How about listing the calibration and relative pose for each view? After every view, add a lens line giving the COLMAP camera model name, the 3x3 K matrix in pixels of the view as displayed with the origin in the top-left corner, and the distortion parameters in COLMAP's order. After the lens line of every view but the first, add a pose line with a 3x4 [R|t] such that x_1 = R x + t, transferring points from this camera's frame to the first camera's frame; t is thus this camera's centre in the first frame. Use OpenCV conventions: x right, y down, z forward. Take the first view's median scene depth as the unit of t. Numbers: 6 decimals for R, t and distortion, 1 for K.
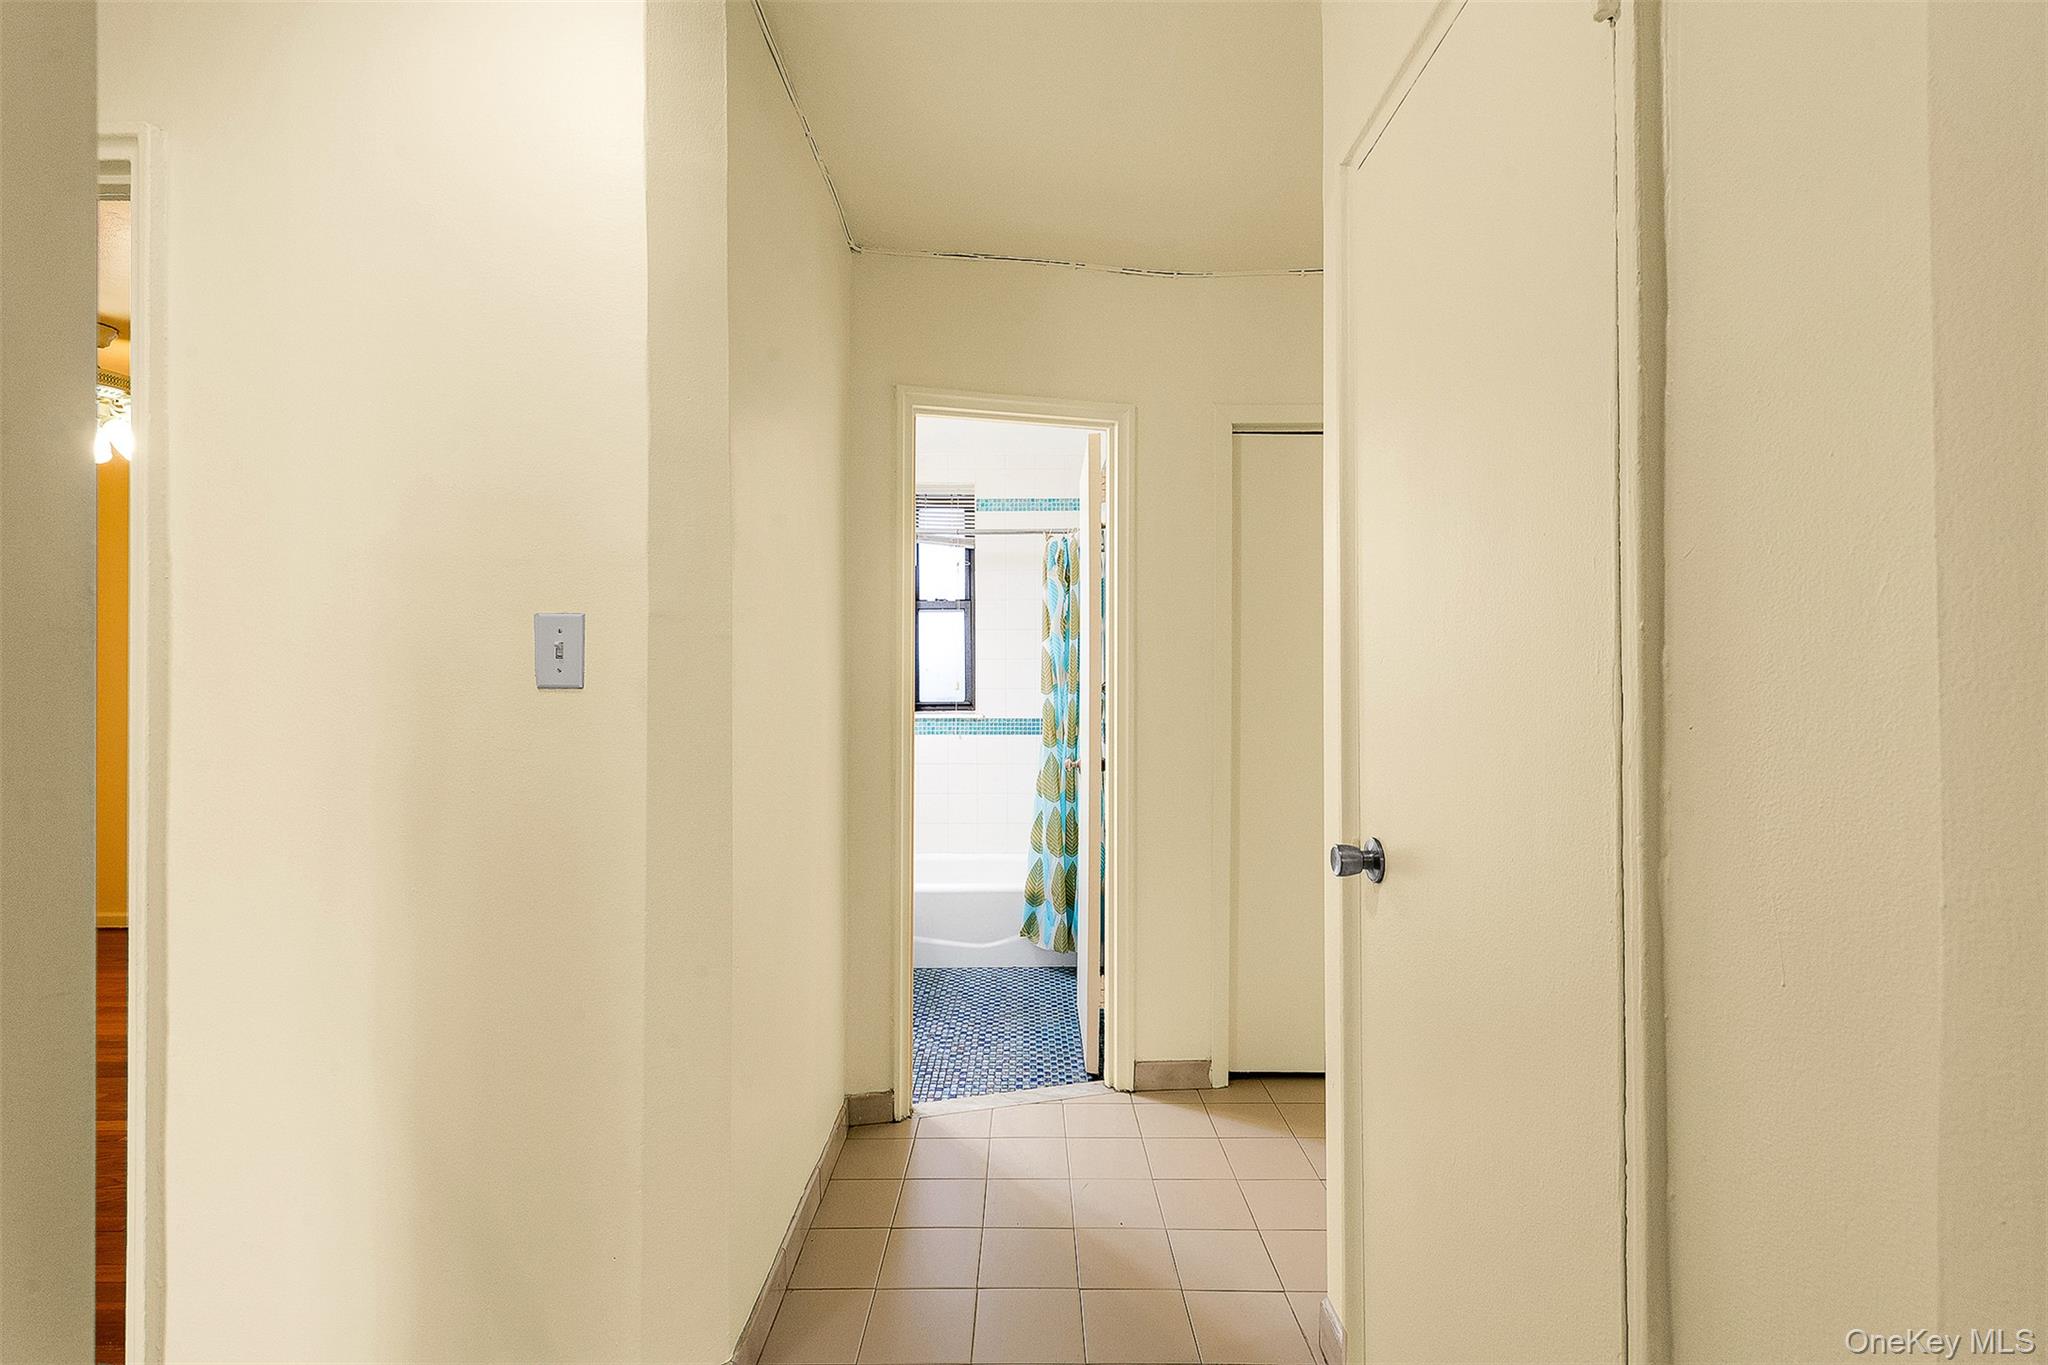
lens RADIAL K [[903.7, 0, 1017.9], [0, 903.7, 662.8], [0, 0, 1]] dist [0.001172, -0.000382]
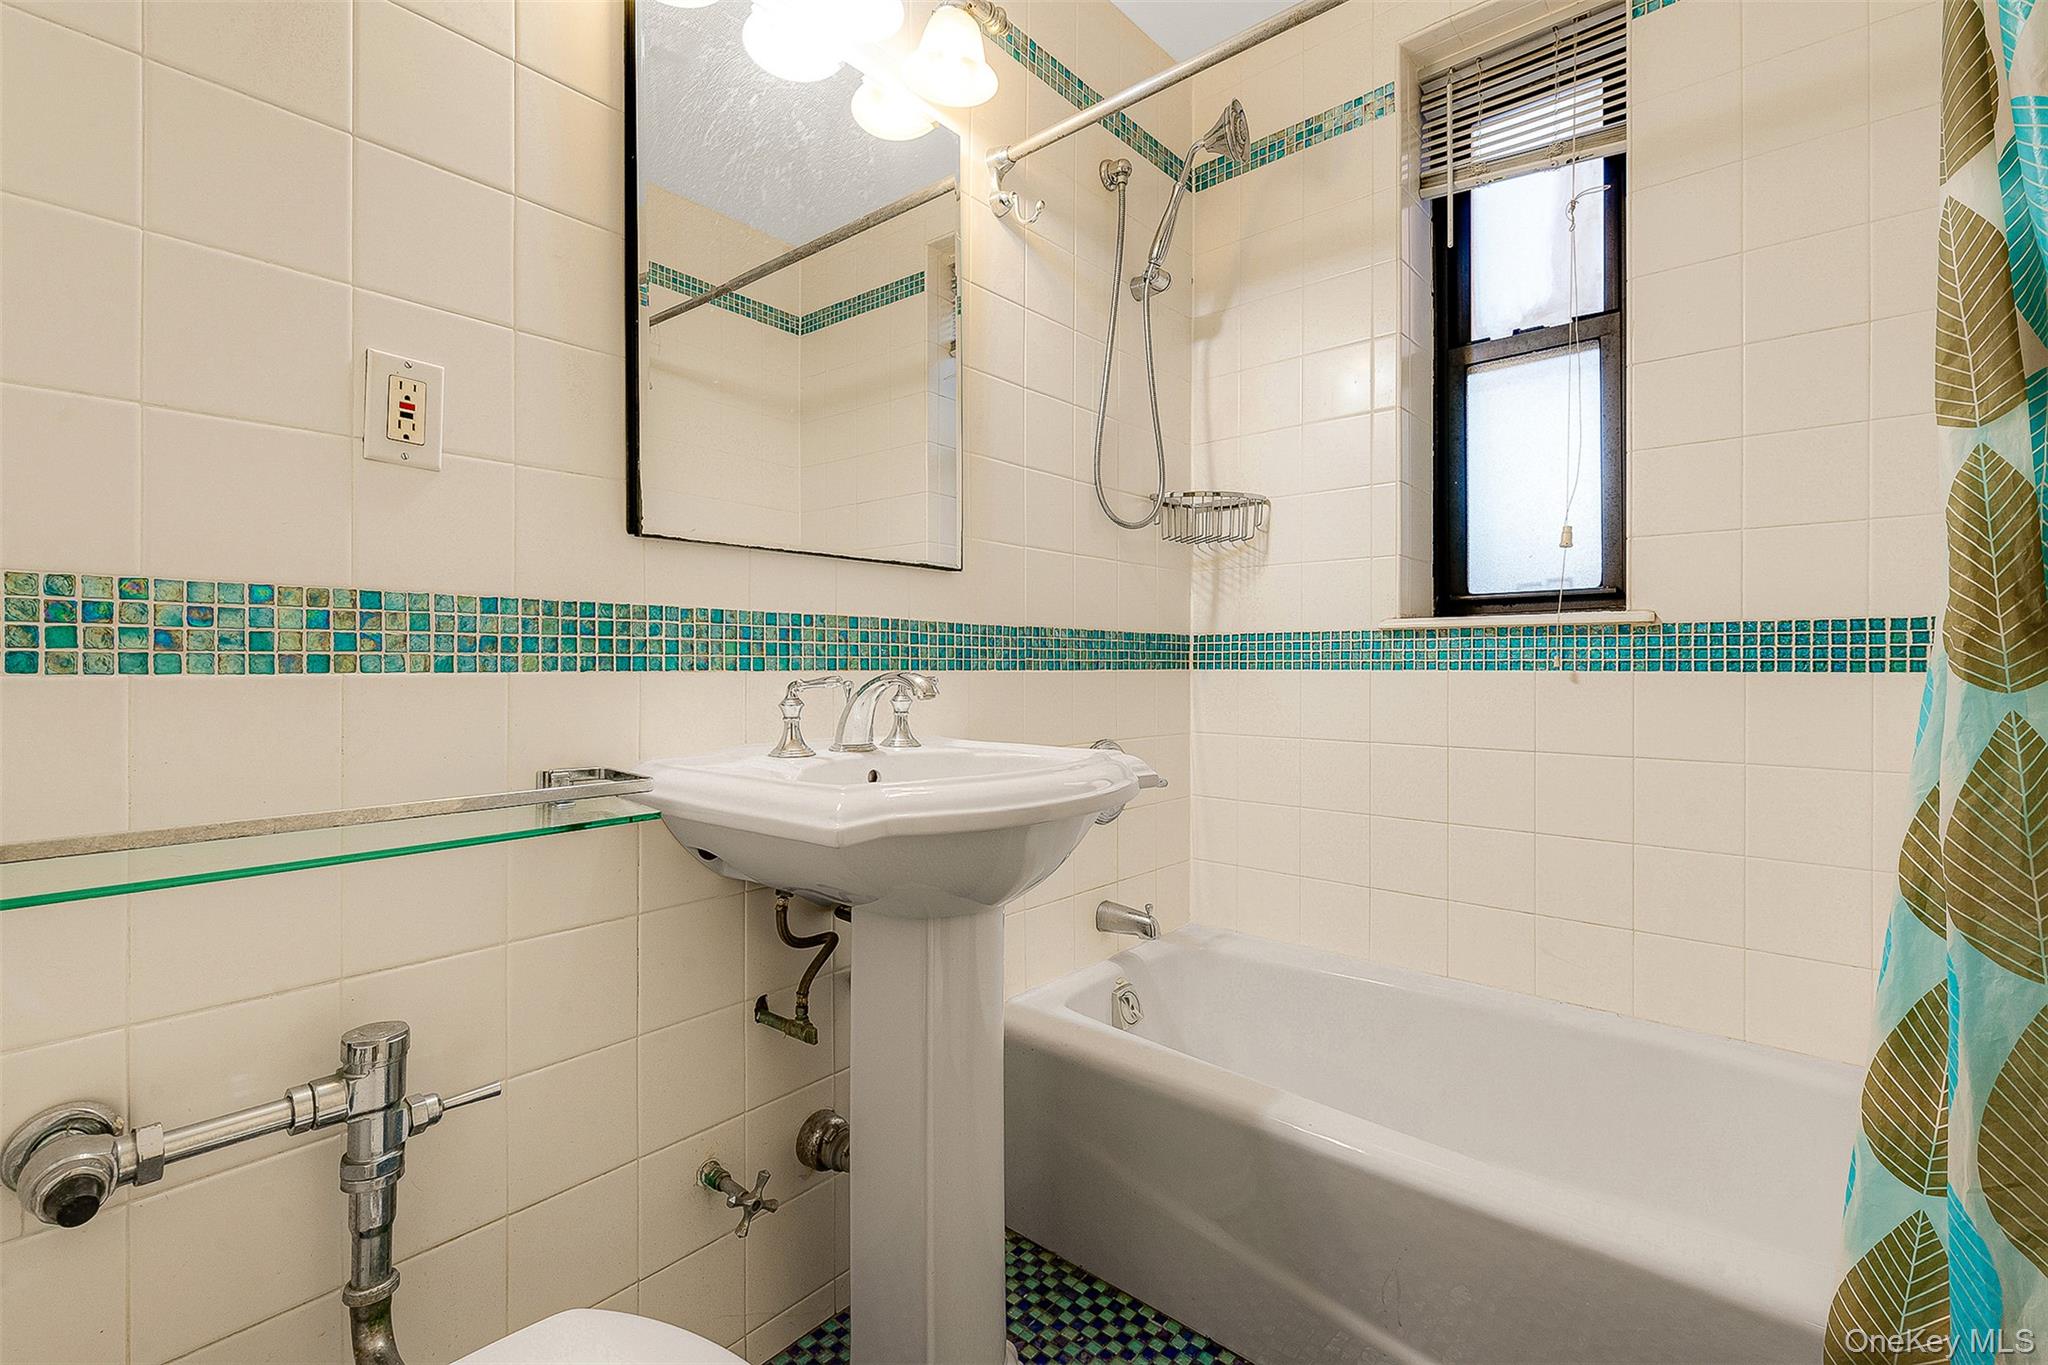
lens RADIAL K [[903.7, 0, 1017.9], [0, 903.7, 662.8], [0, 0, 1]] dist [0.001172, -0.000382]
pose [[0.761961, 0.004305, -0.647608, -0.000344], [0.009136, 0.999807, 0.017395, 0.066903], [0.647558, -0.019171, 0.761775, 0.575001]]
